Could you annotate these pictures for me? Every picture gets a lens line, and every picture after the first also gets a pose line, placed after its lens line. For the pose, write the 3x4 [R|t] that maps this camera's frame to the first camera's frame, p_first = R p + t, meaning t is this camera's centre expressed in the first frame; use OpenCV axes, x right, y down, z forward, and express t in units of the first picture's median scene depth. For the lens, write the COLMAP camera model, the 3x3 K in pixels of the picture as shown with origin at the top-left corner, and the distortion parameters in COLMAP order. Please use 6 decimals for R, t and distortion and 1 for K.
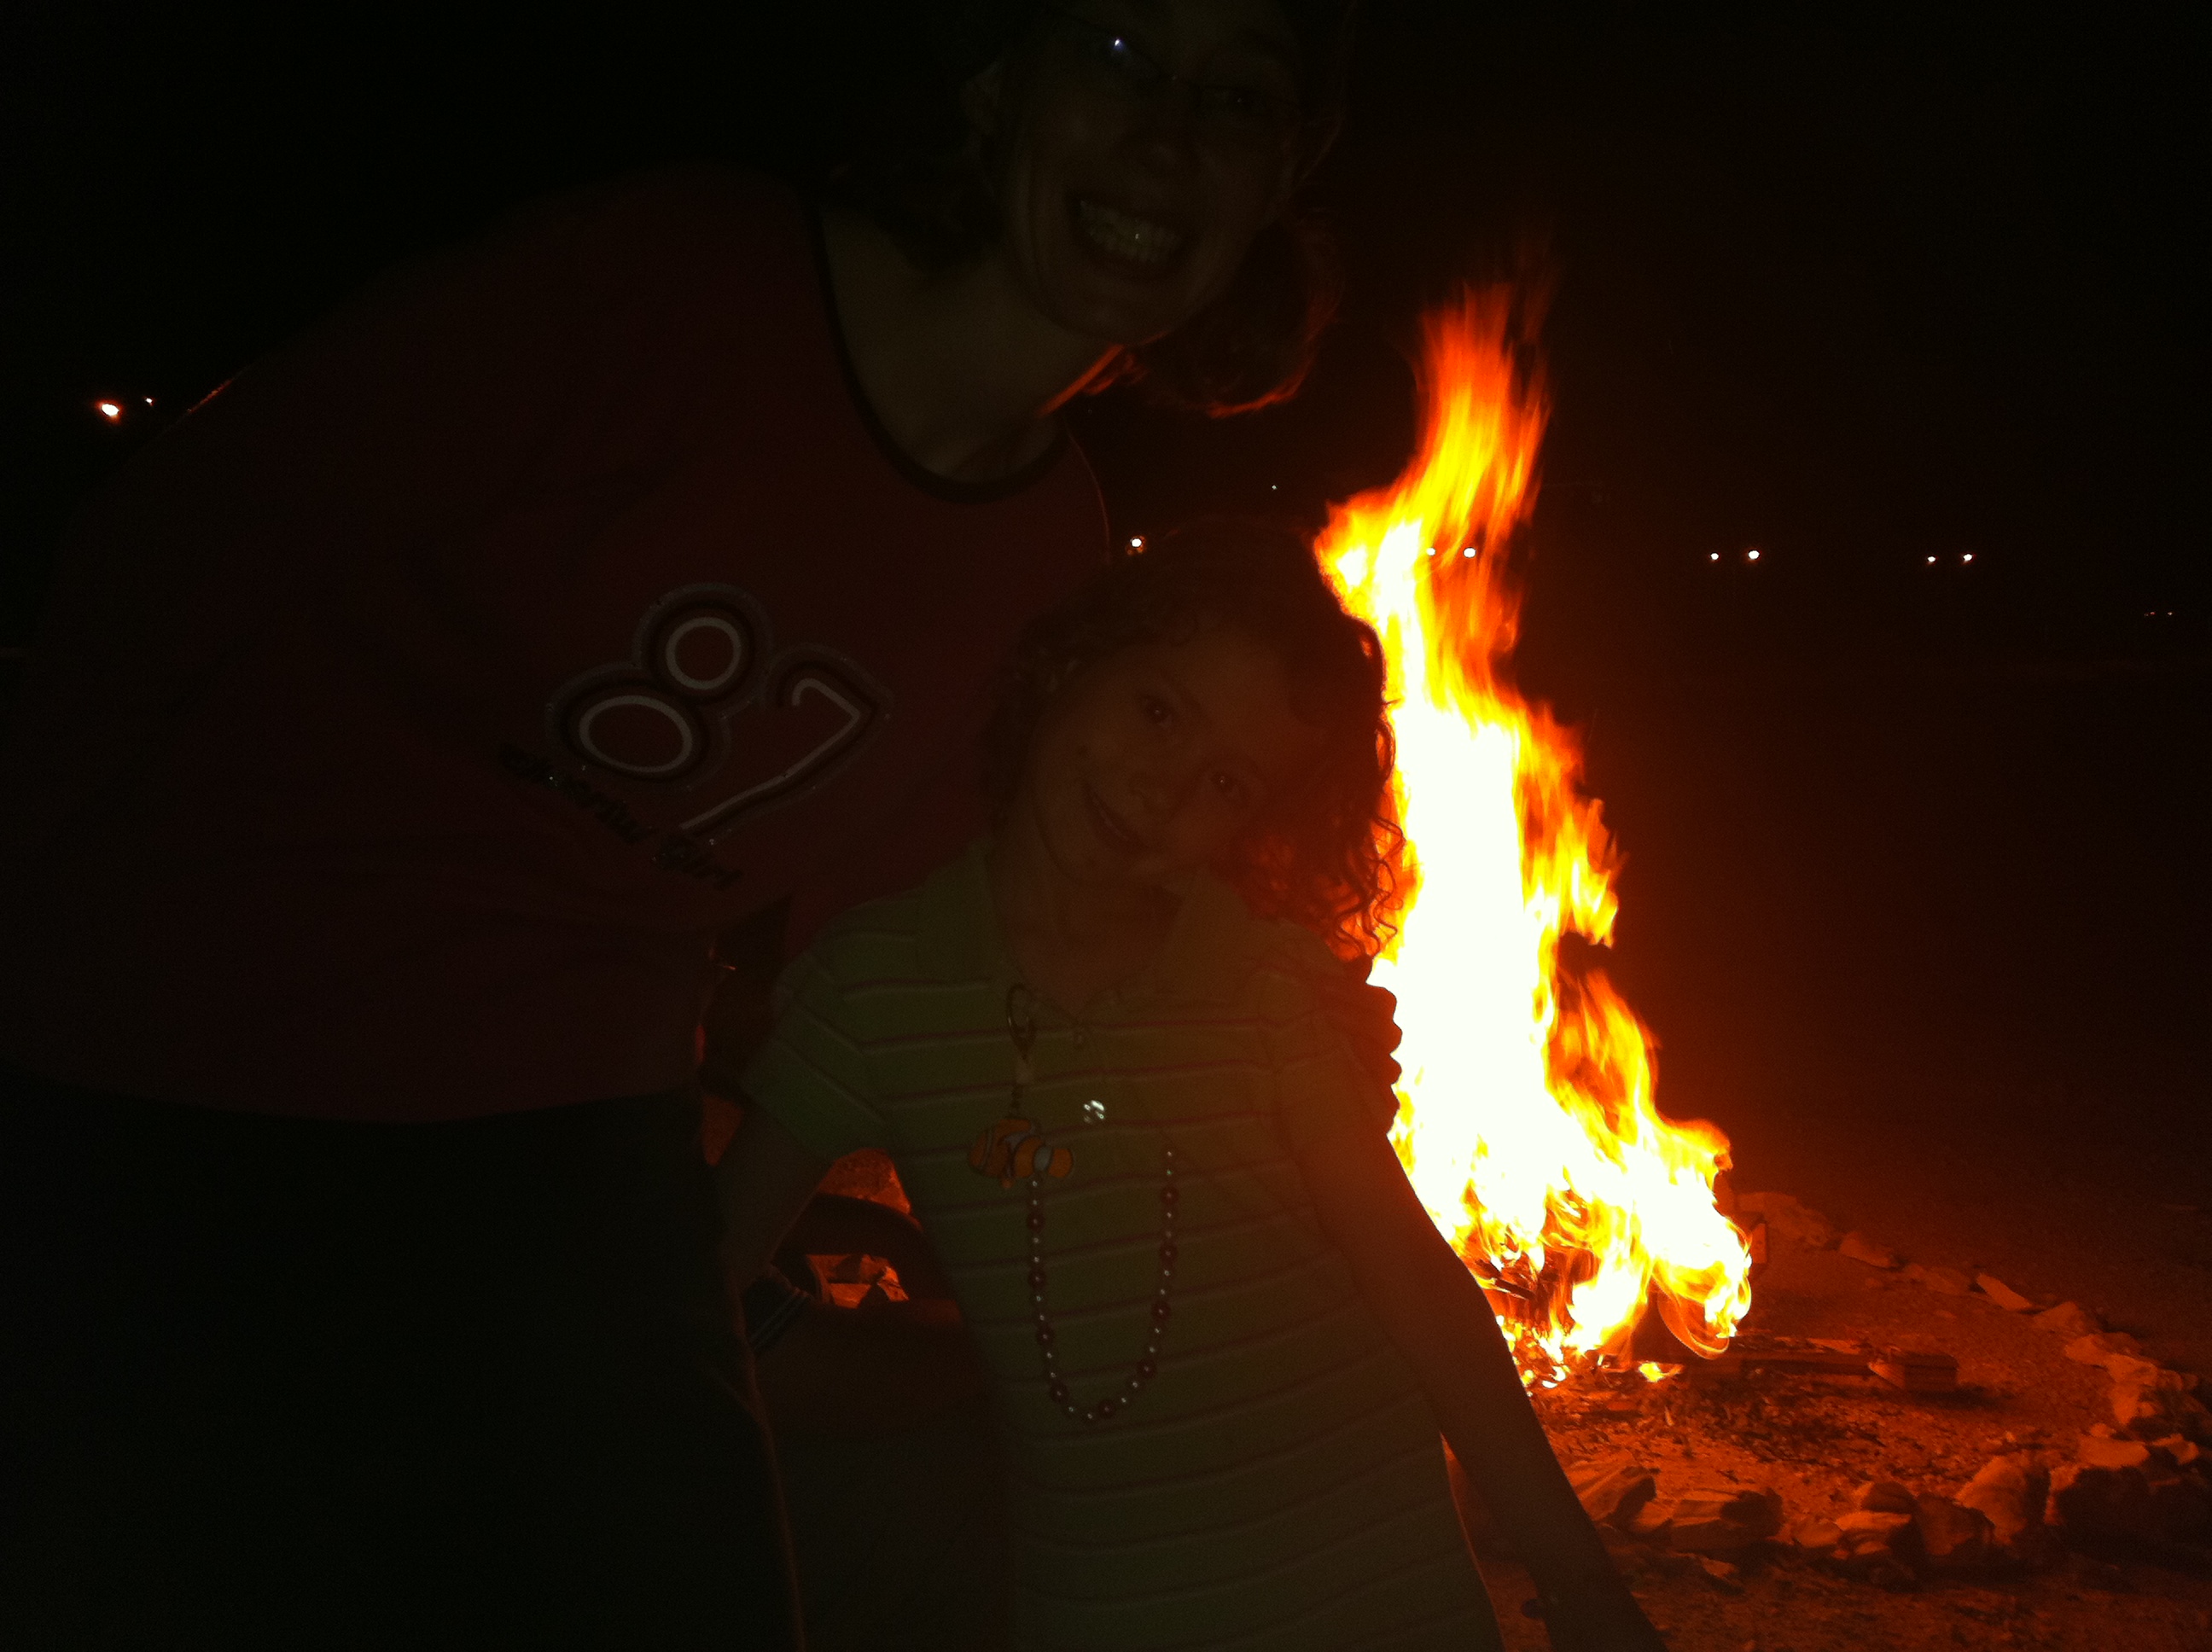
lens RADIAL K [[2163.6, 0, 1099.0], [0, 2163.6, 835.7], [0, 0, 1]] dist [-0.094462, 0.179248]
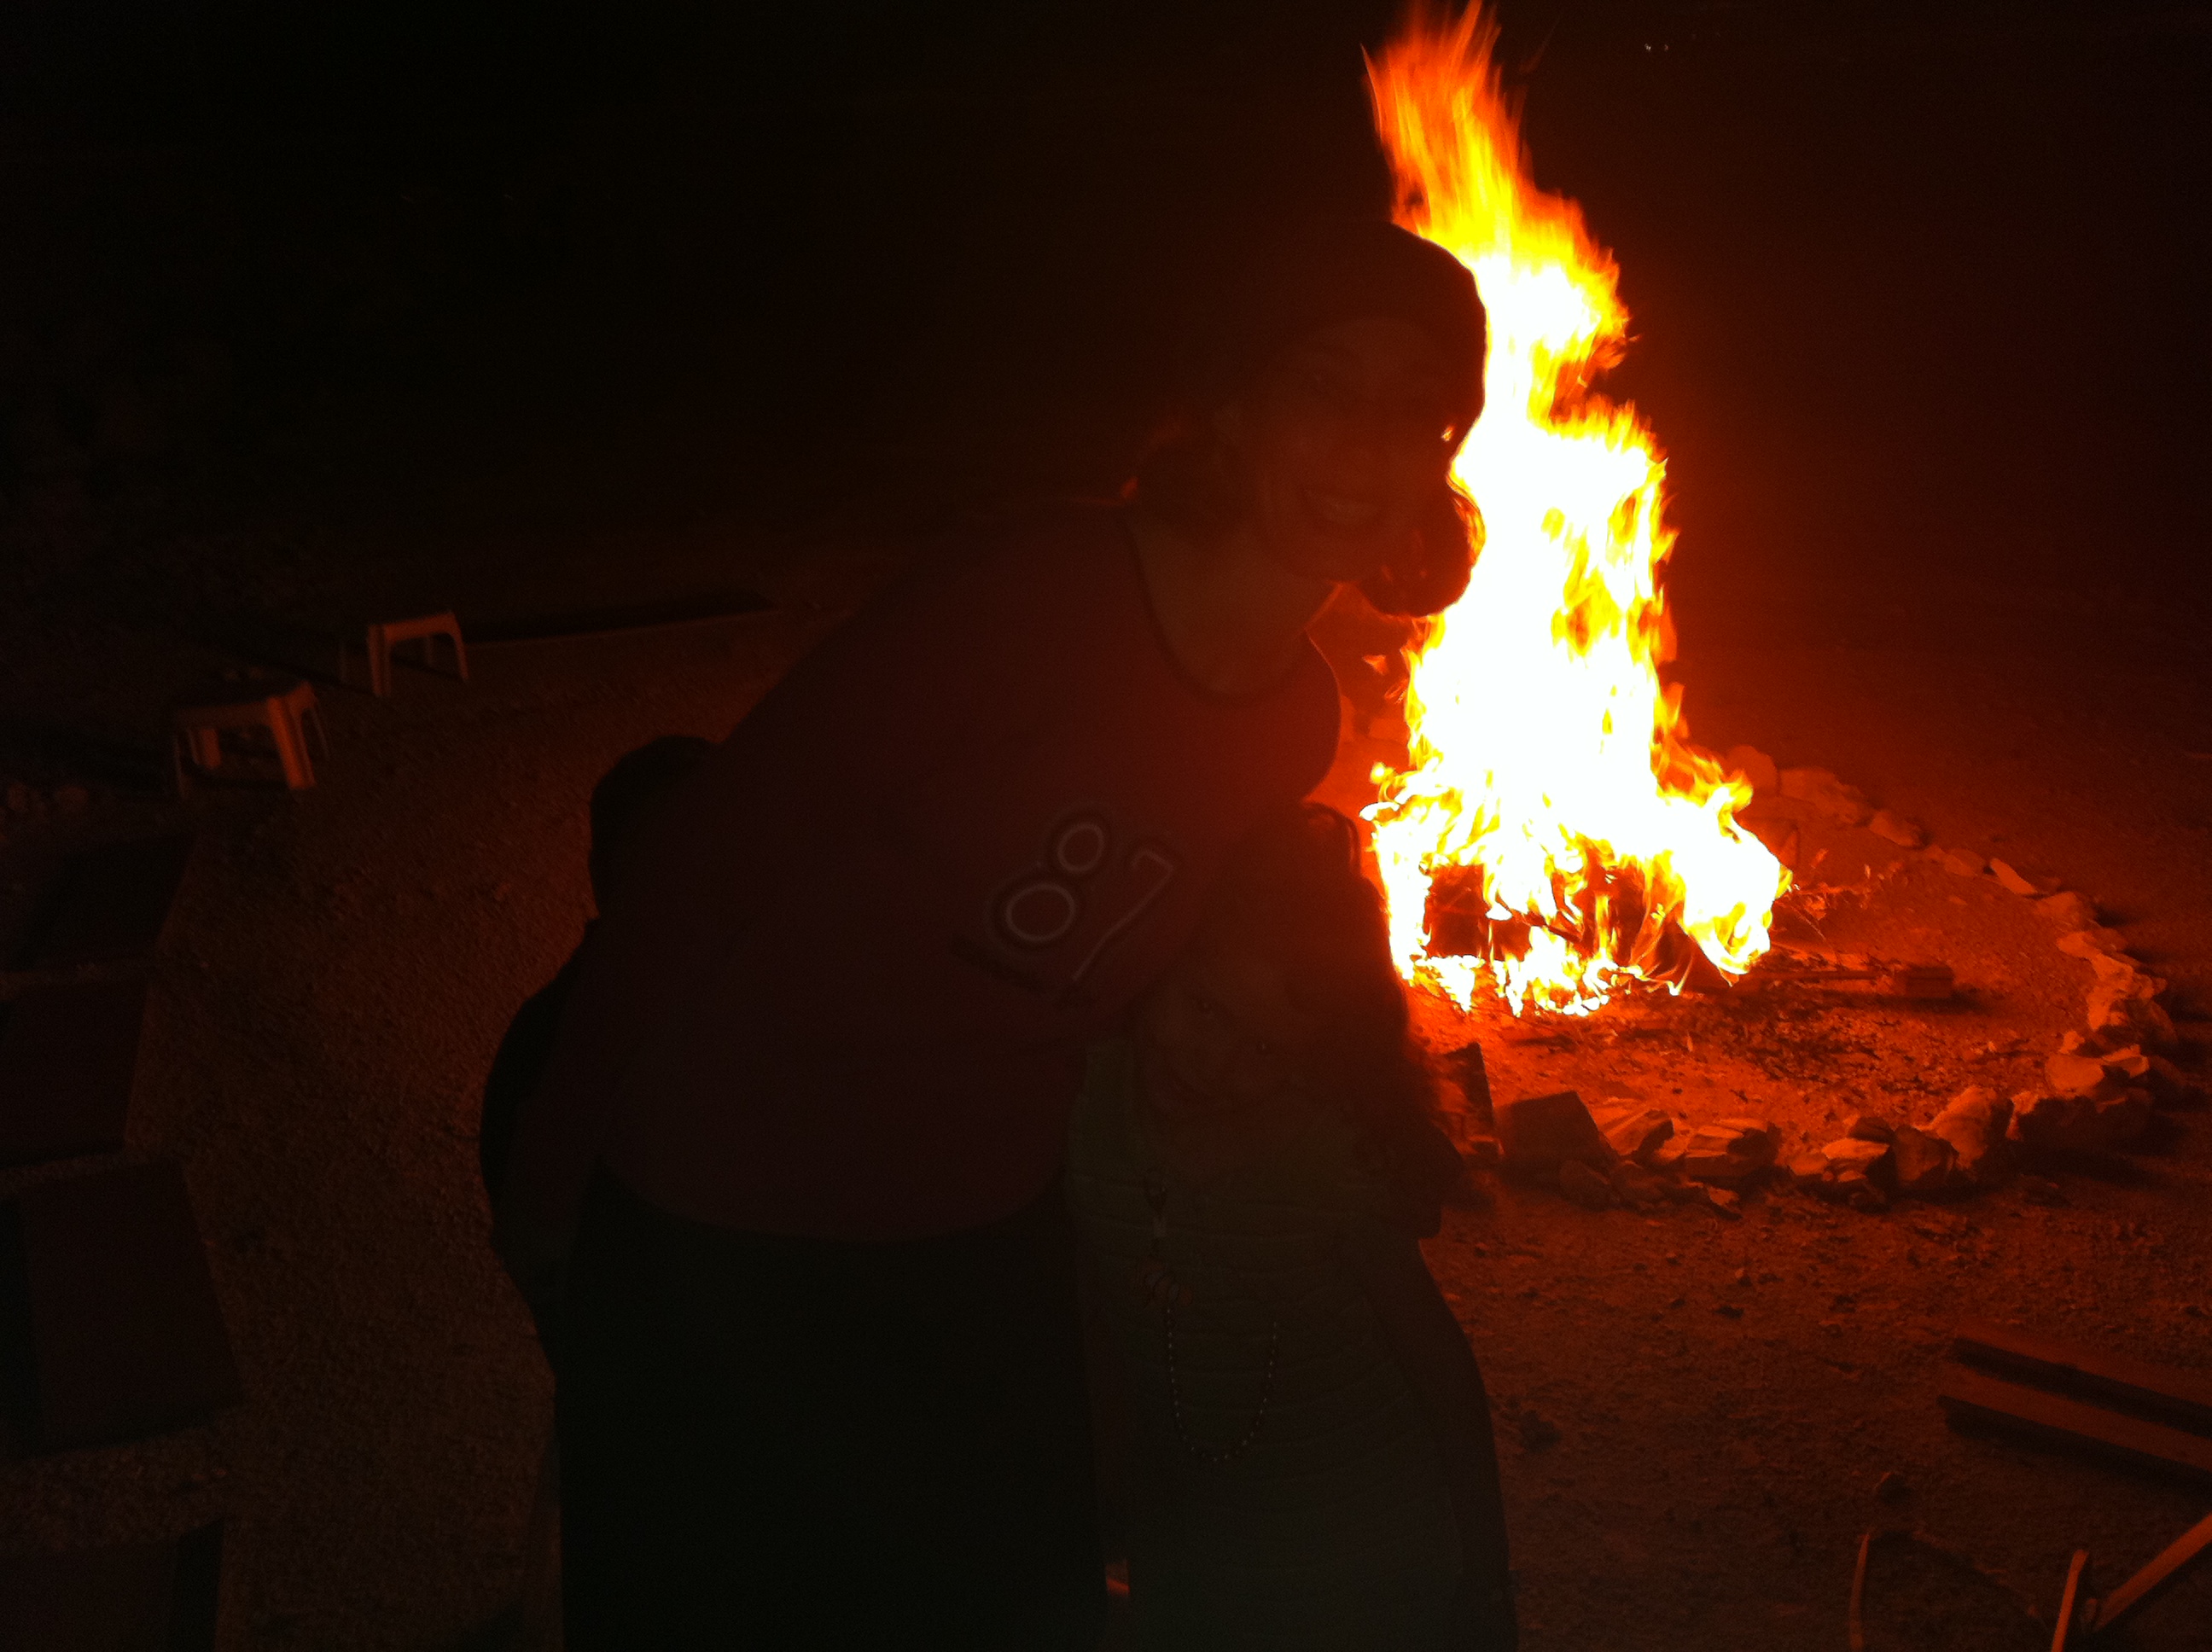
lens RADIAL K [[2096.2, 0, 1102.9], [0, 2096.2, 818.1], [0, 0, 1]] dist [0.007378, -0.018709]
pose [[0.999285, -0.003350, -0.037672, -0.014256], [0.013000, 0.965804, 0.258946, -0.147993], [0.035516, -0.259251, 0.965157, -0.092035]]
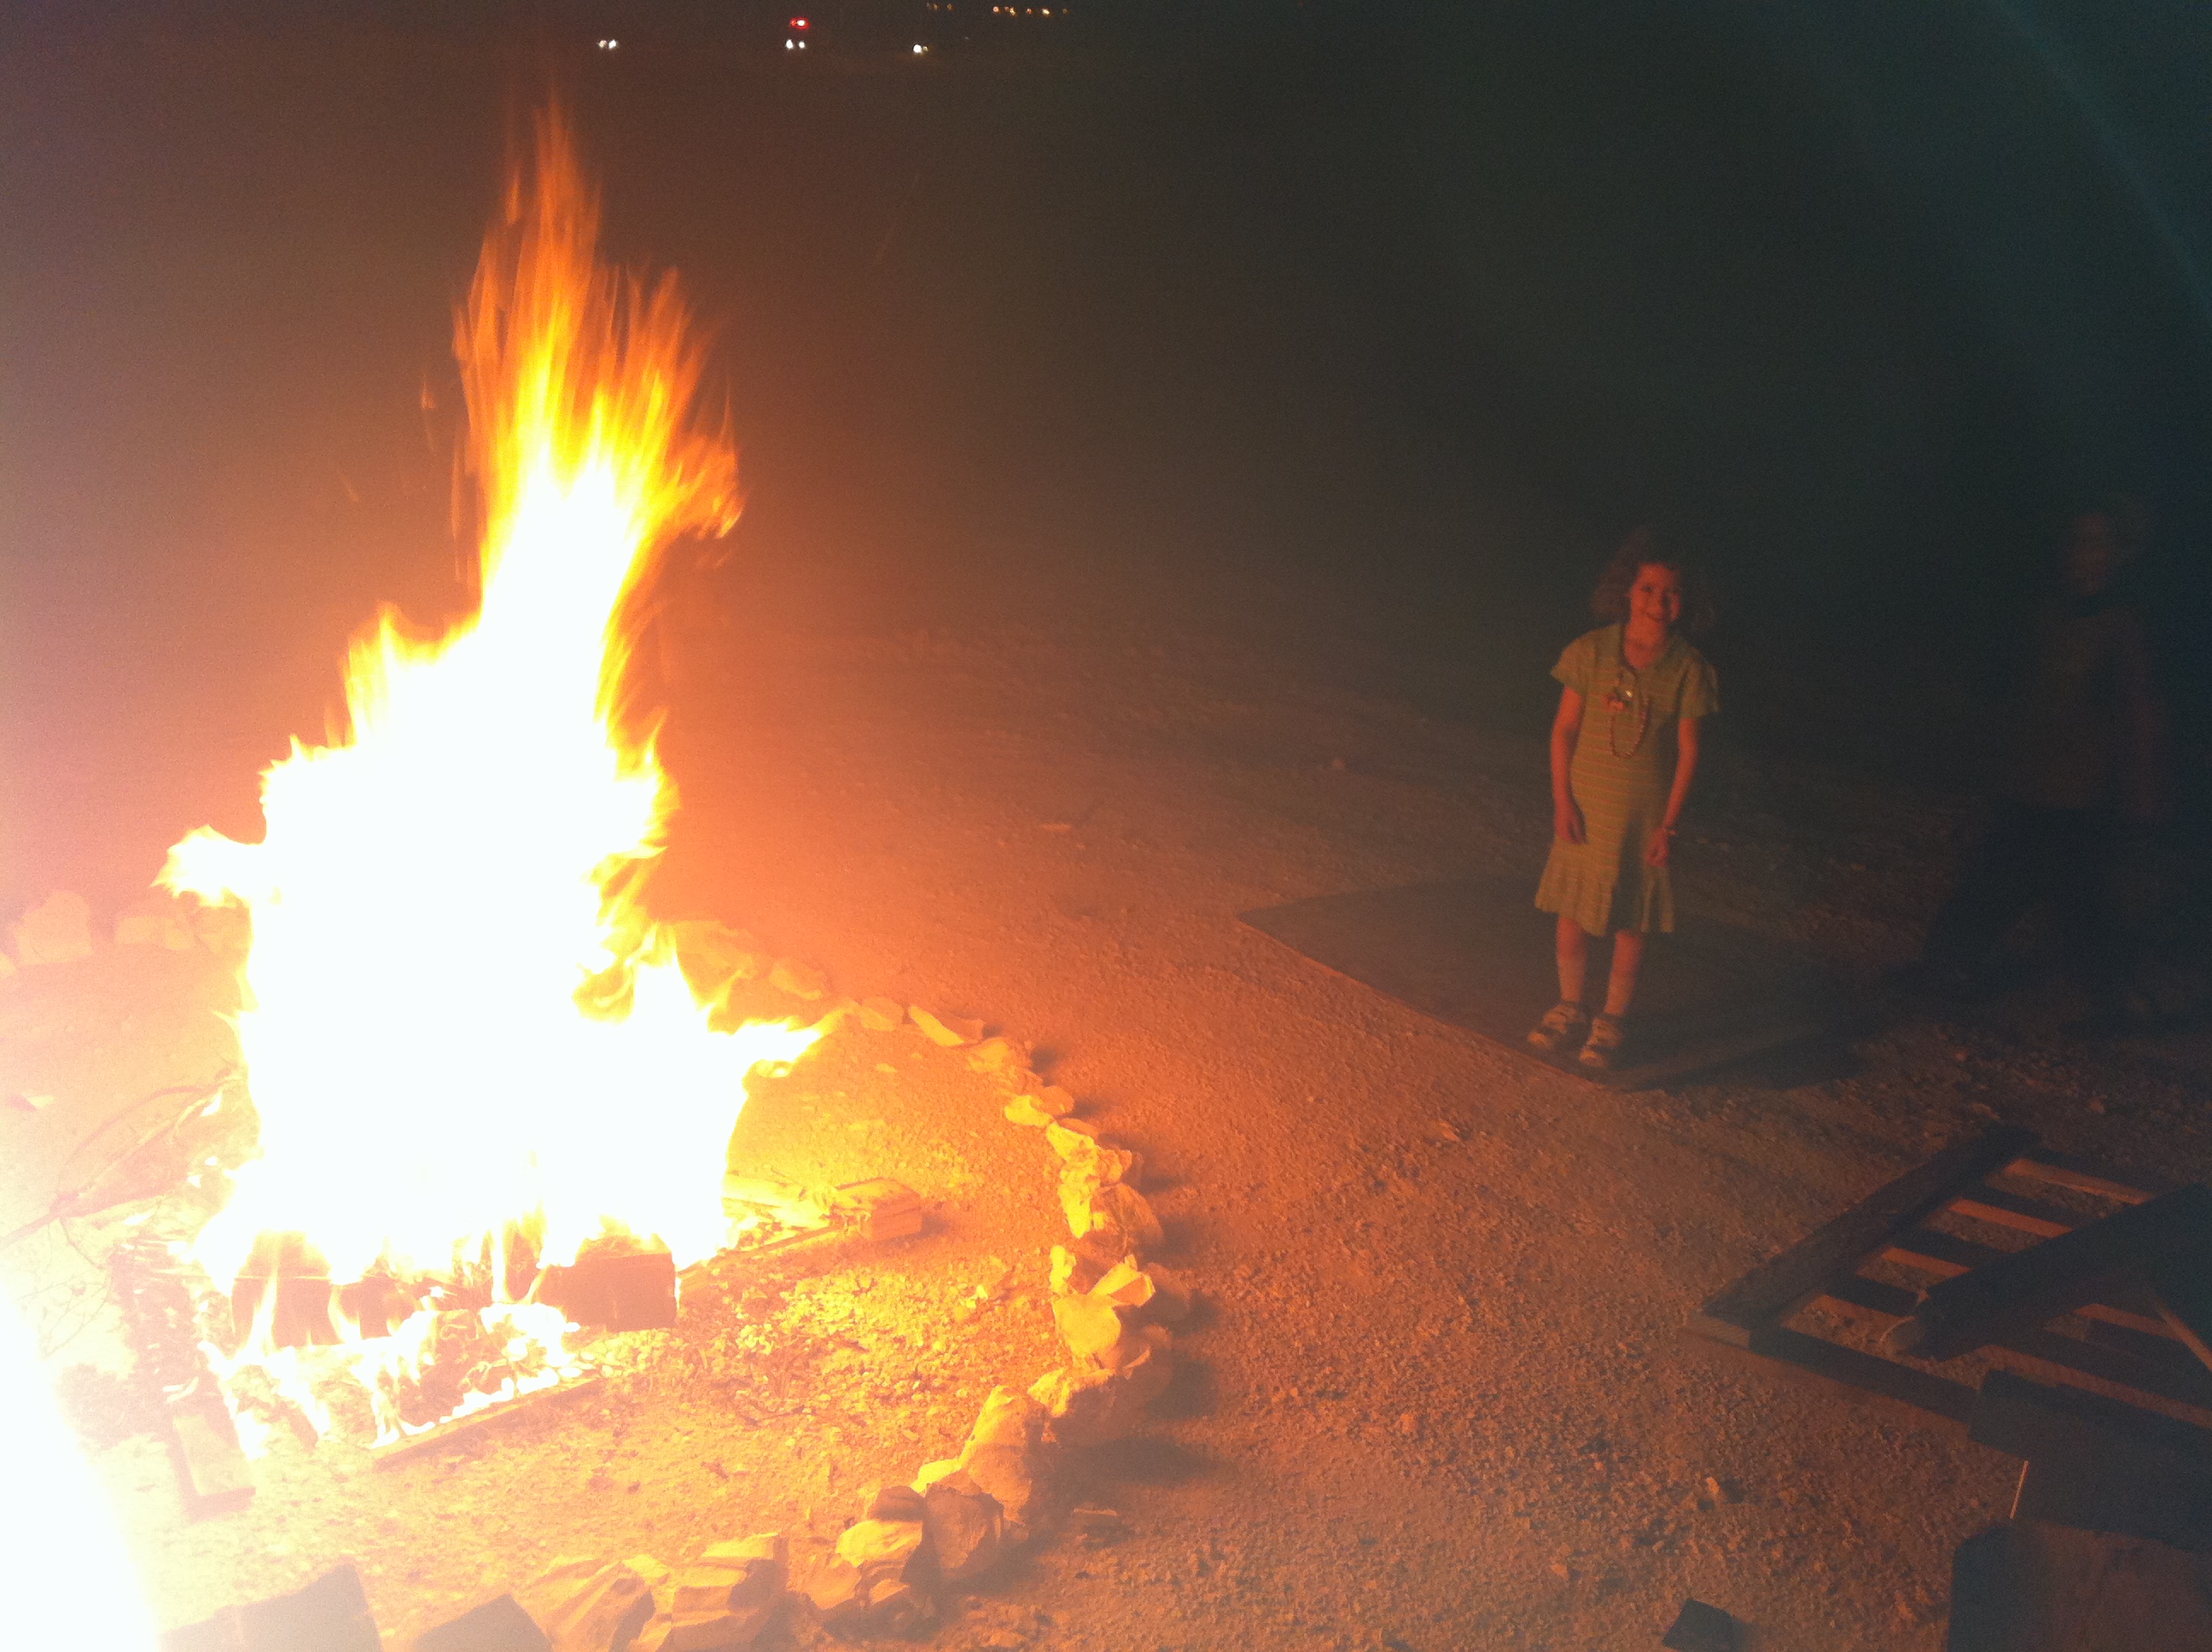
lens RADIAL K [[2096.2, 0, 1102.9], [0, 2096.2, 818.1], [0, 0, 1]] dist [0.007378, -0.018709]
pose [[0.863934, -0.117102, 0.489801, 0.036702], [-0.011434, 0.967778, 0.251545, -0.173534], [-0.503475, -0.222919, 0.834758, 0.241850]]
